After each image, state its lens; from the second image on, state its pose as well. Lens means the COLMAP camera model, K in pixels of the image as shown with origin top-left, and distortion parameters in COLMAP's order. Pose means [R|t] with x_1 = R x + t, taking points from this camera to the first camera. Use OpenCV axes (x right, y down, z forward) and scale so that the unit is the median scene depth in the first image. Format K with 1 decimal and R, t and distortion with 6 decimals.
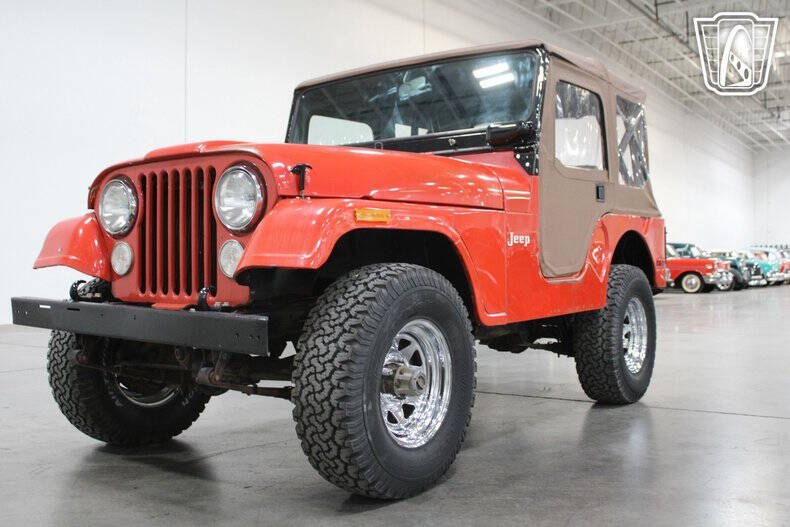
lens RADIAL K [[792.3, 0, 399.1], [0, 792.3, 263.5], [0, 0, 1]] dist [-0.114813, 0.105220]
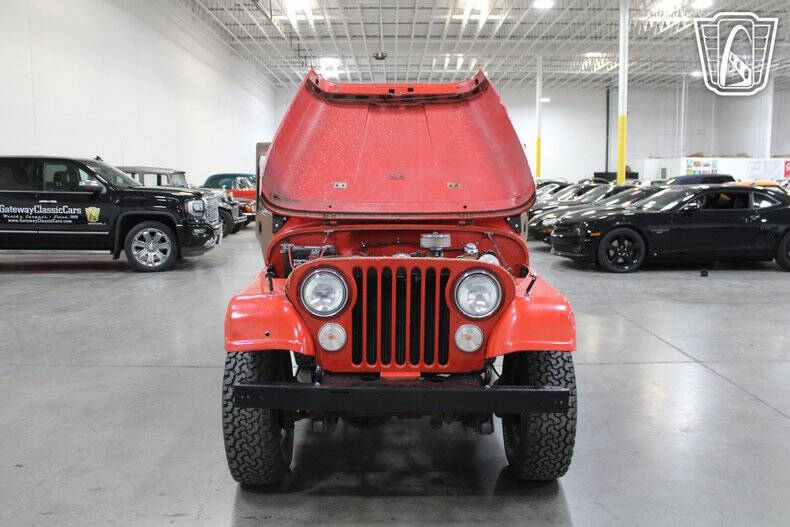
lens RADIAL K [[707.4, 0, 399.7], [0, 707.4, 262.4], [0, 0, 1]] dist [-0.148743, 0.147286]
pose [[0.803102, -0.067229, 0.592037, -0.887547], [-0.007523, 0.992391, 0.122896, -0.247077], [-0.595794, -0.103152, 0.796485, 0.107903]]
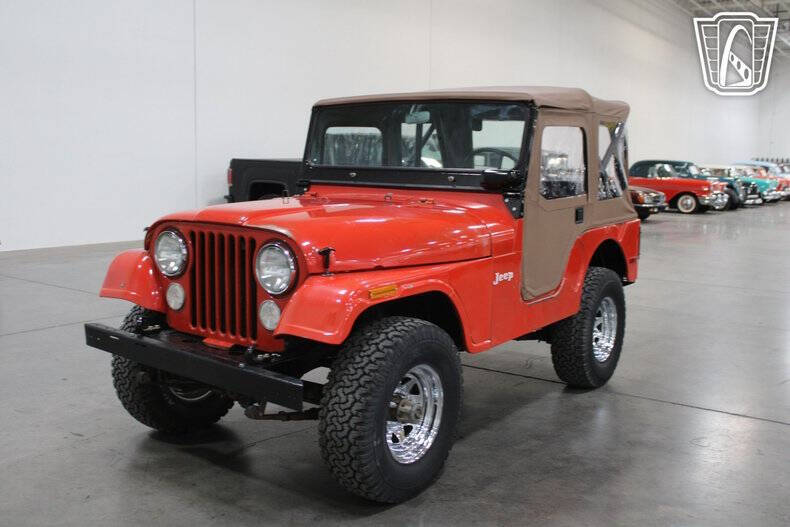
lens RADIAL K [[792.3, 0, 399.1], [0, 792.3, 263.5], [0, 0, 1]] dist [-0.114813, 0.105220]
pose [[0.999748, 0.022443, 0.000410, -0.008098], [-0.022292, 0.990536, 0.135430, -0.229346], [0.002633, -0.135405, 0.990787, -0.202445]]
